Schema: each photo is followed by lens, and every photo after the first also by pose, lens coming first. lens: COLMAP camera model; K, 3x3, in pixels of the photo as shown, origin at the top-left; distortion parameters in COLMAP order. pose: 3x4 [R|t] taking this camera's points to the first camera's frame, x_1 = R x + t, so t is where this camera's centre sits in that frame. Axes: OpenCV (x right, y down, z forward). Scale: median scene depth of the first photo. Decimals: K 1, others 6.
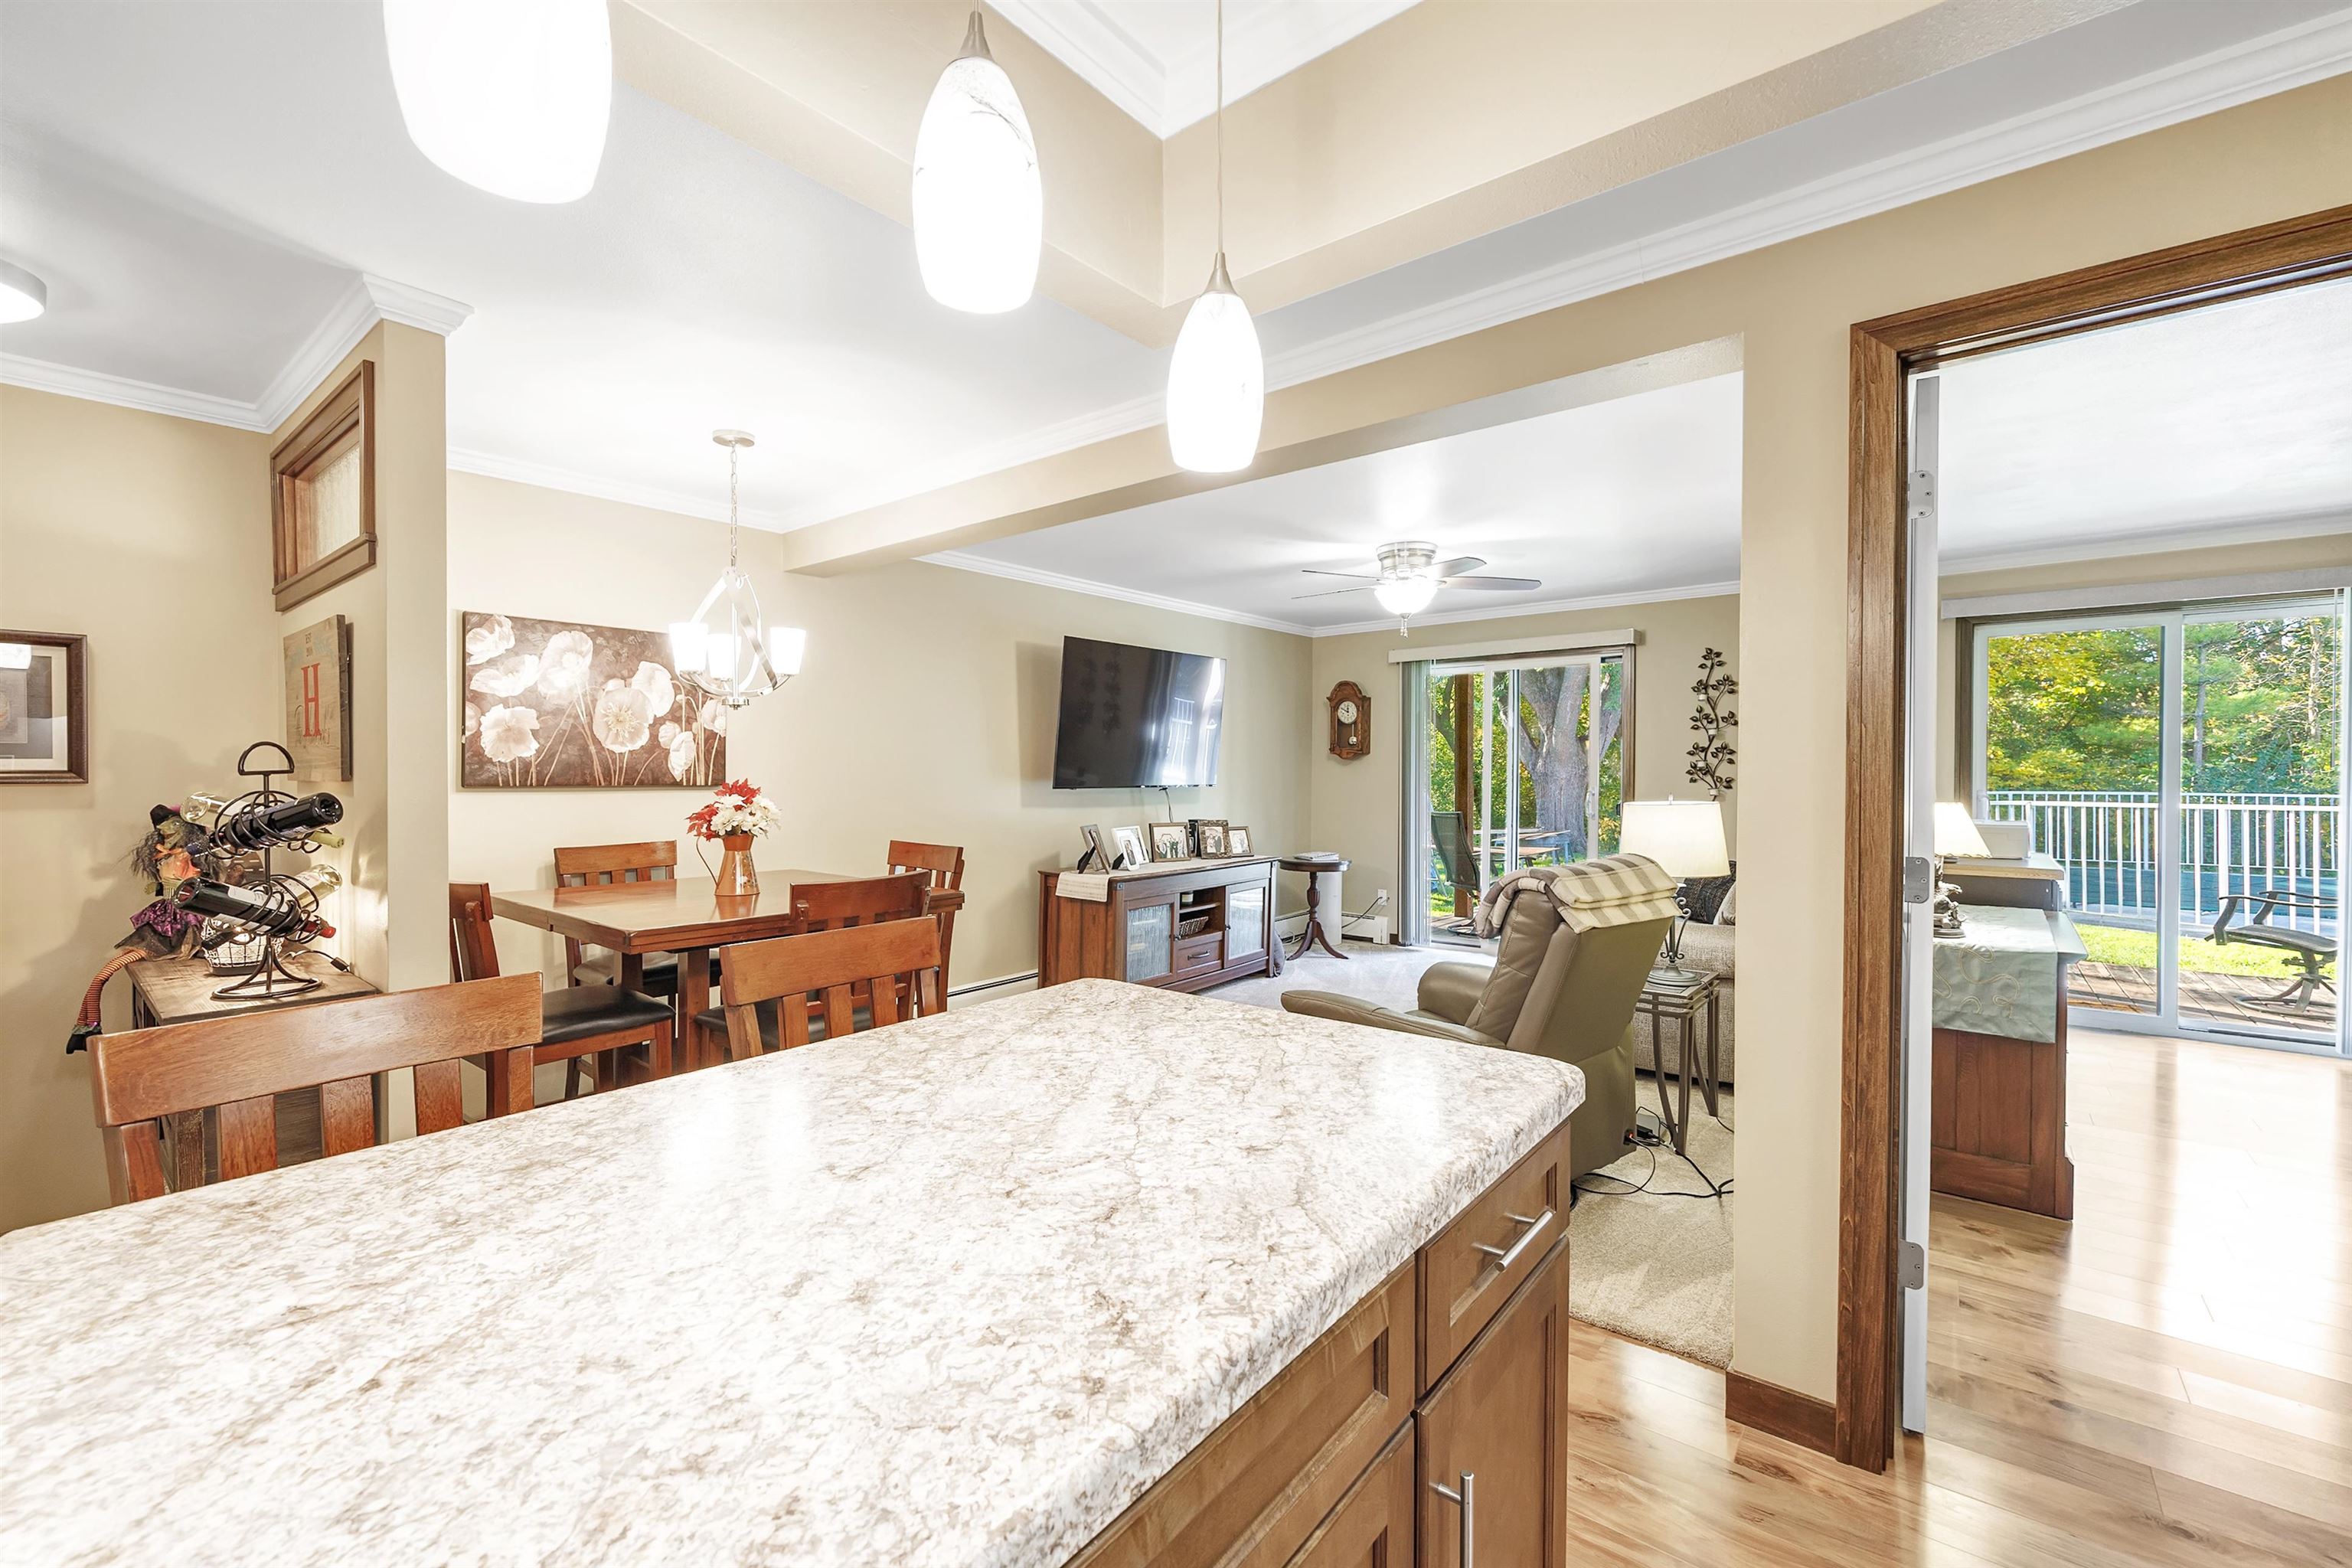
lens RADIAL K [[962.6, 0, 1160.5], [0, 962.6, 787.1], [0, 0, 1]] dist [0.000844, 0.000161]
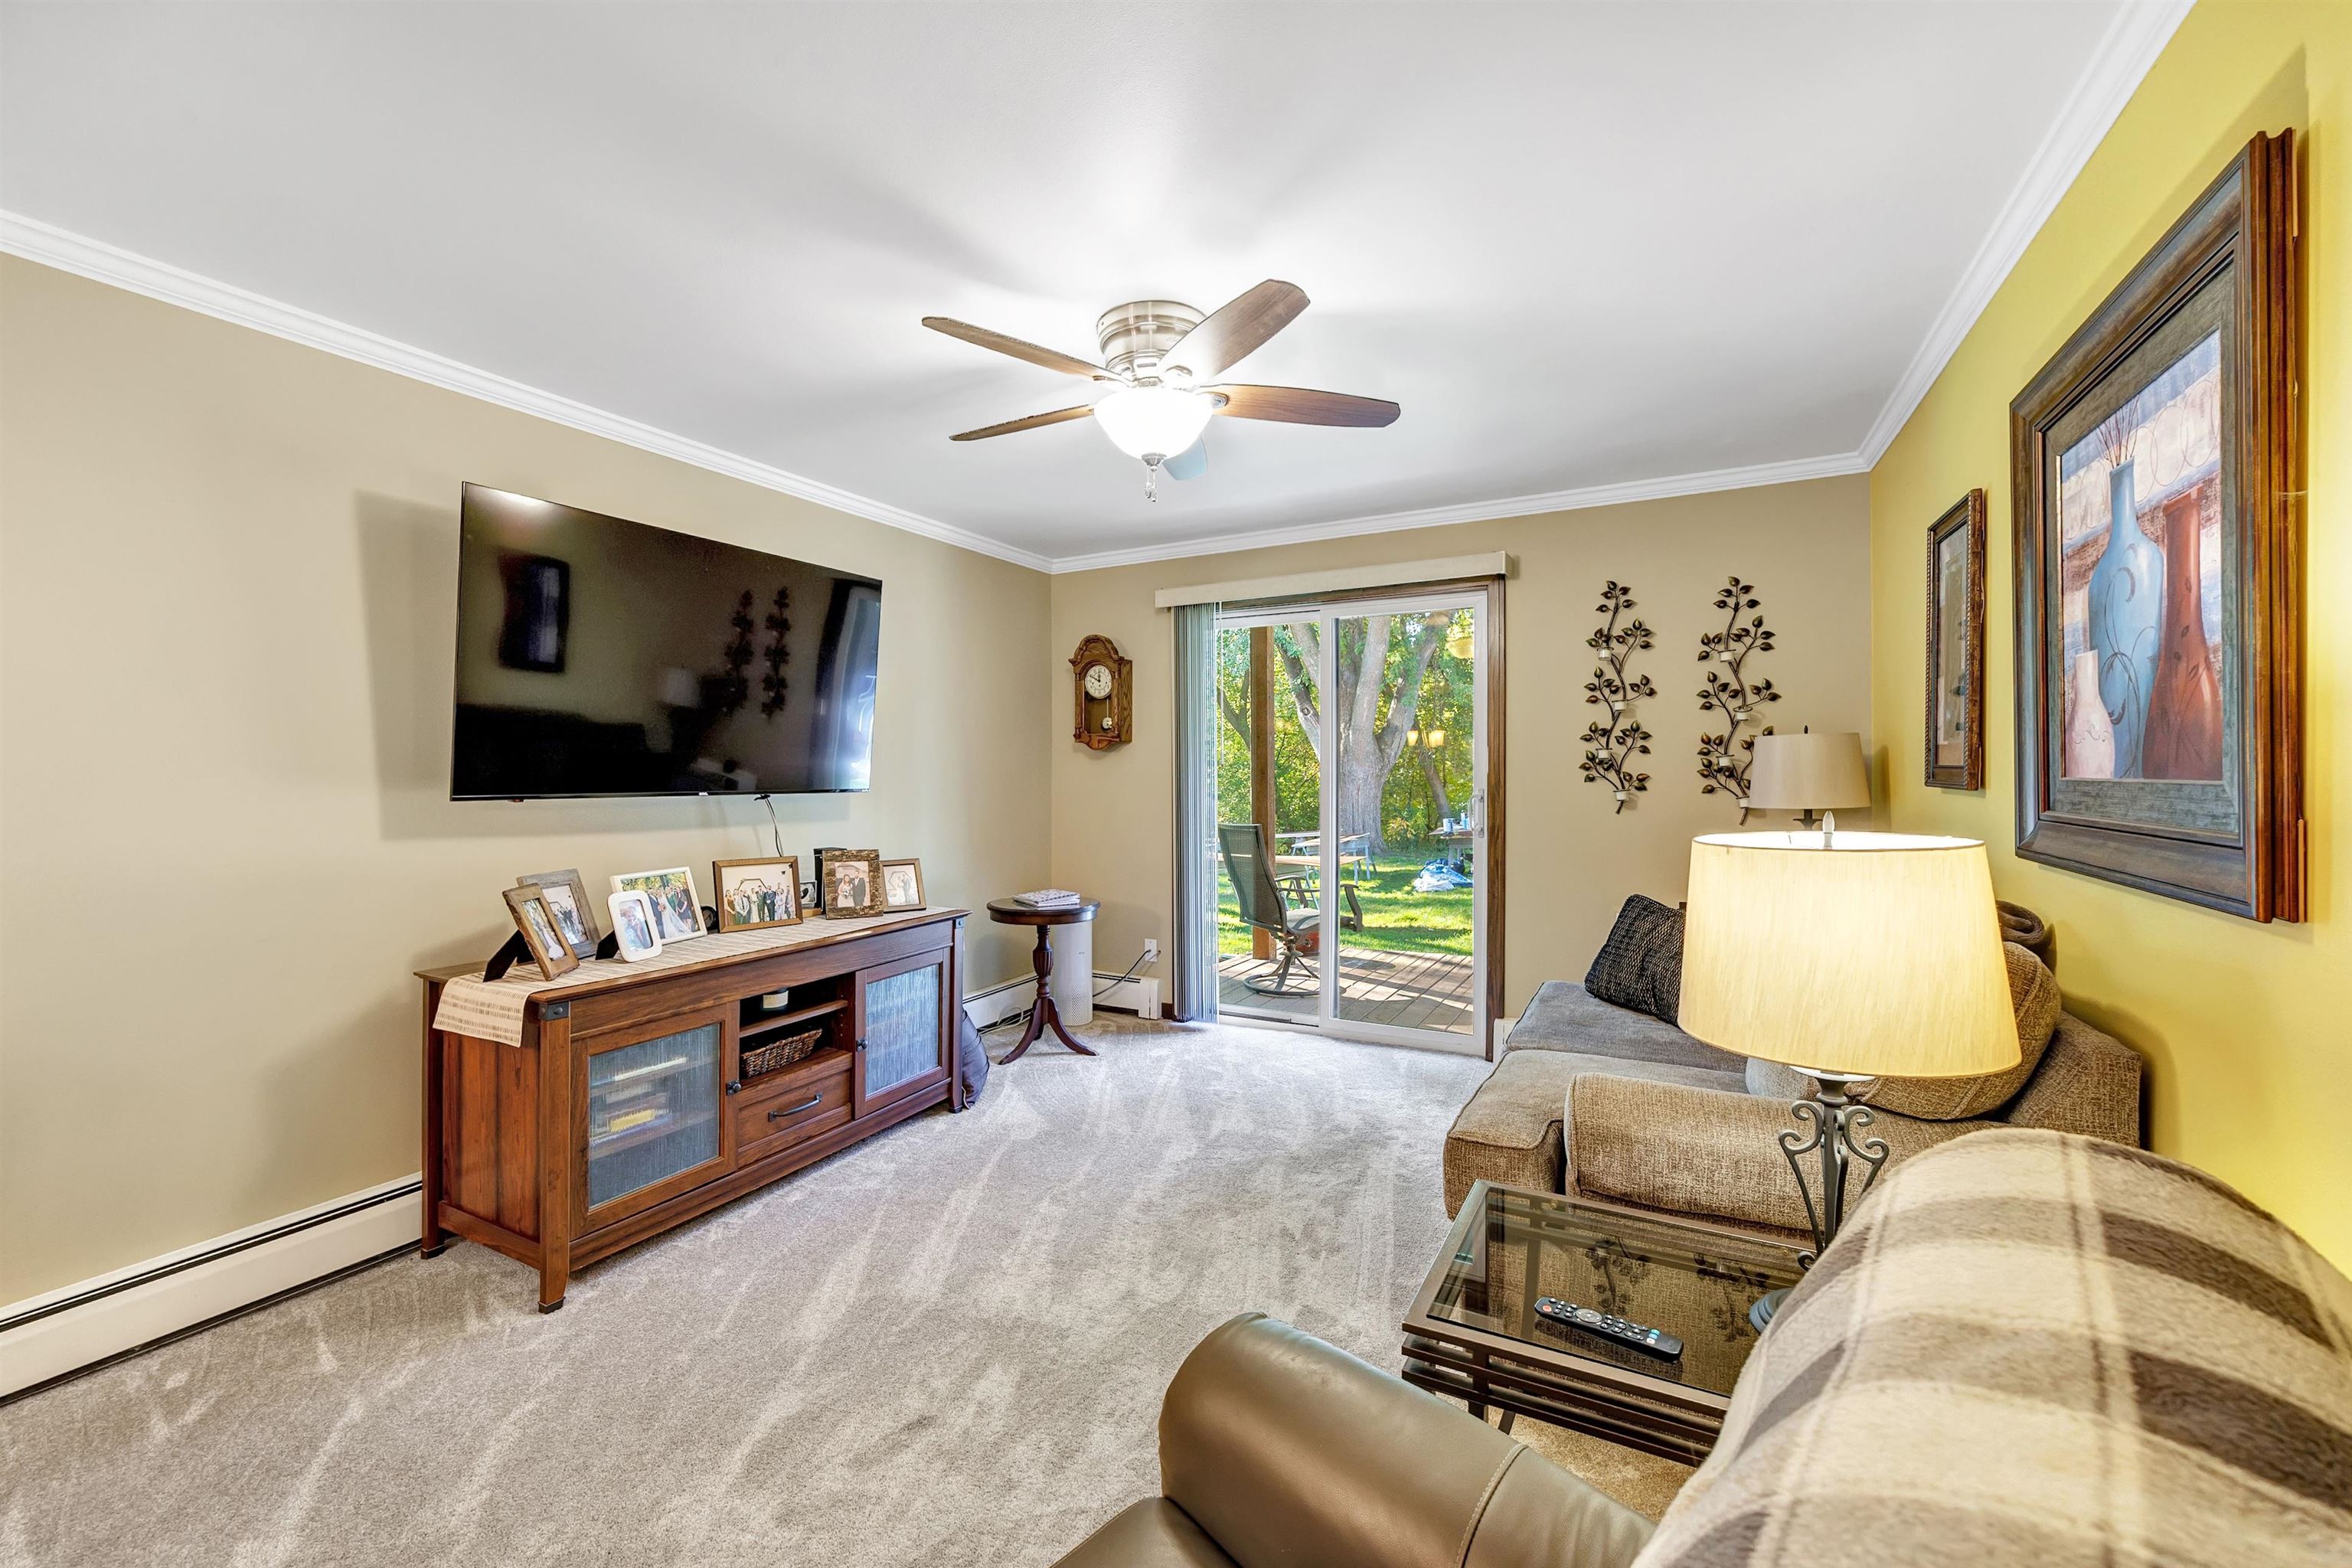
lens RADIAL K [[962.6, 0, 1160.5], [0, 962.6, 787.1], [0, 0, 1]] dist [0.000844, 0.000161]
pose [[0.979854, -0.006394, 0.199614, 0.125070], [0.006783, 0.999976, -0.001262, -0.002087], [-0.199602, 0.002591, 0.979874, 0.402110]]
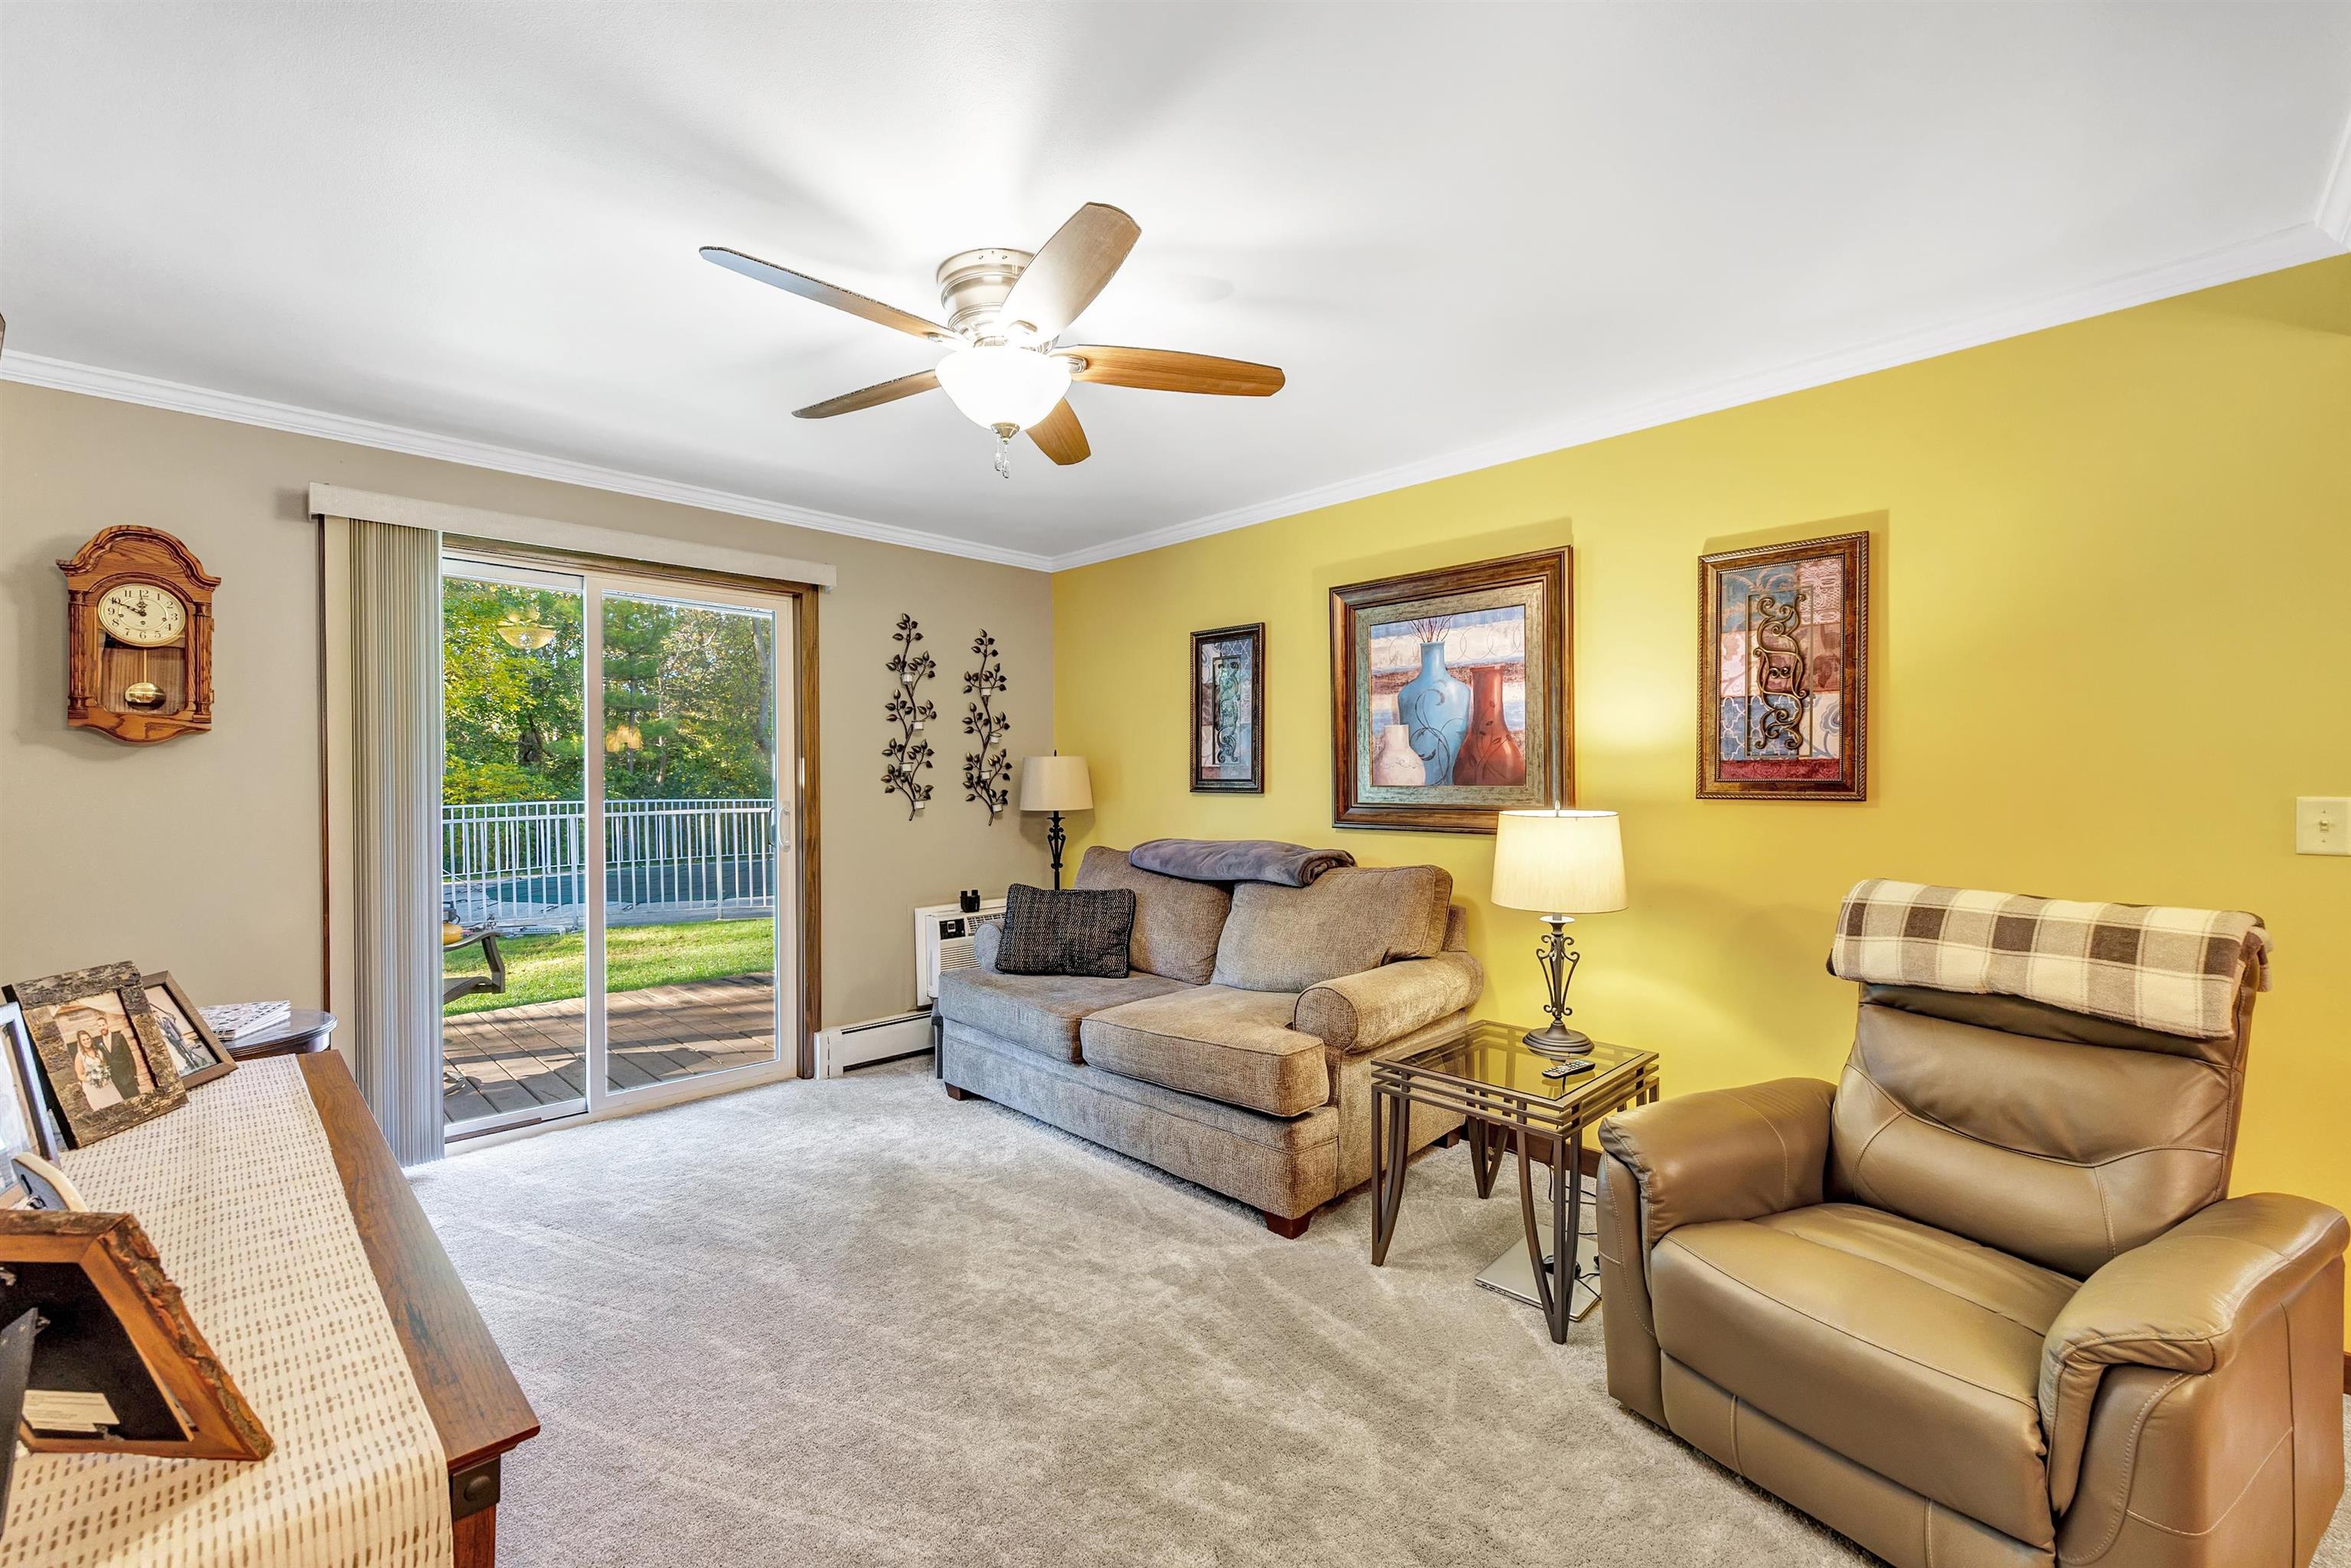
lens RADIAL K [[962.2, 0, 1160.0], [0, 962.2, 787.1], [0, 0, 1]] dist [0.000844, 0.000161]
pose [[0.100338, -0.005656, 0.994937, -0.162072], [0.019639, 0.999800, 0.003703, -0.007638], [-0.994760, 0.019168, 0.100429, 0.723092]]
